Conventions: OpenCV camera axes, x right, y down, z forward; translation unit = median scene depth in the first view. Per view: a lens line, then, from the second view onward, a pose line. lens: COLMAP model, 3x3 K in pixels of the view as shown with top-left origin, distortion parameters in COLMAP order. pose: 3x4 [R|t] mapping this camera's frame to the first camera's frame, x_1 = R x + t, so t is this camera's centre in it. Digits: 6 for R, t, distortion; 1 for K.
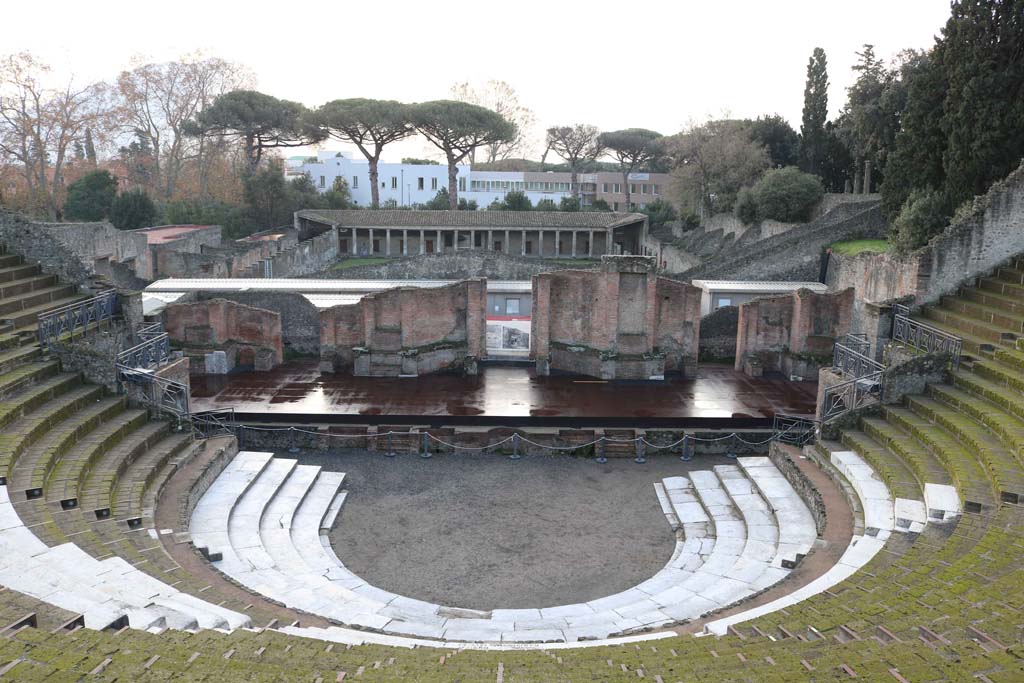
lens RADIAL K [[859.0, 0, 510.3], [0, 859.0, 348.4], [0, 0, 1]] dist [-0.151012, 0.113801]
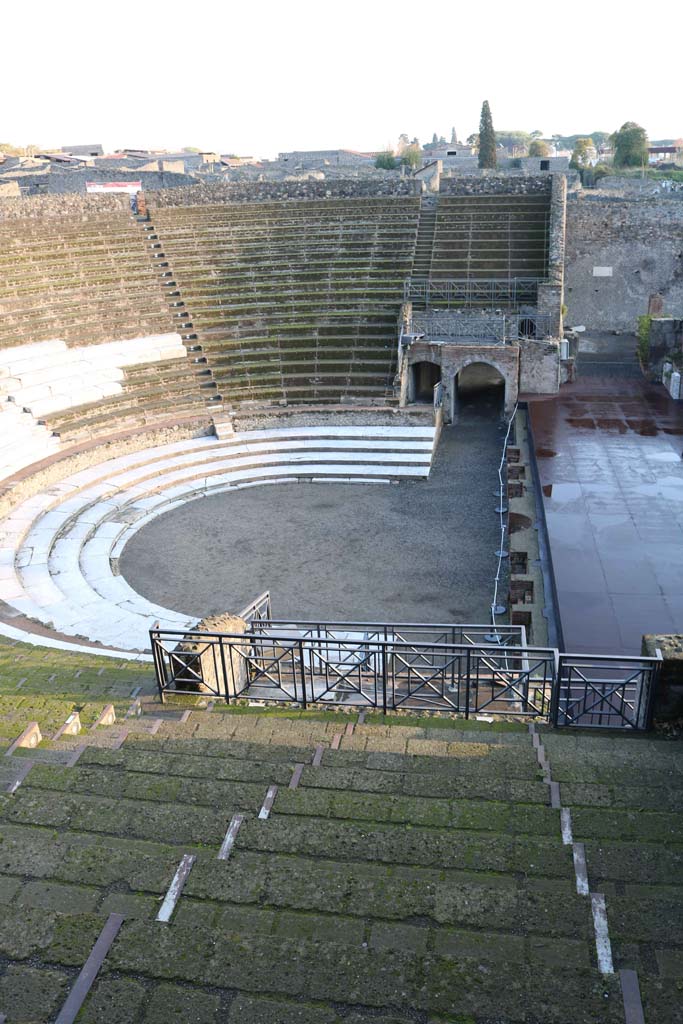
lens RADIAL K [[859.0, 0, 348.1], [0, 859.0, 509.0], [0, 0, 1]] dist [-0.151012, 0.113801]
pose [[-0.169885, 0.362202, -0.916487, 0.576448], [-0.173079, 0.904583, 0.389580, -0.149476], [0.970146, 0.224808, -0.090986, 0.739759]]
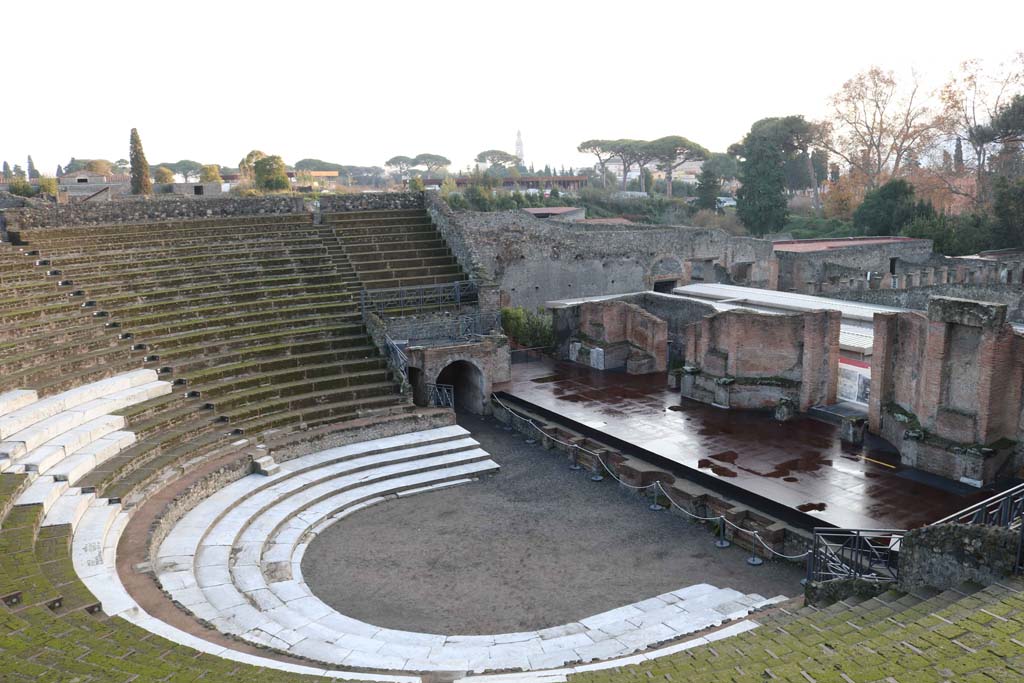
lens RADIAL K [[859.0, 0, 511.8], [0, 859.0, 334.2], [0, 0, 1]] dist [-0.151012, 0.113801]
pose [[0.492179, 0.131338, -0.860529, 0.524238], [-0.154368, 0.986053, 0.062205, -0.063544], [0.856697, 0.102222, 0.505589, 0.333718]]
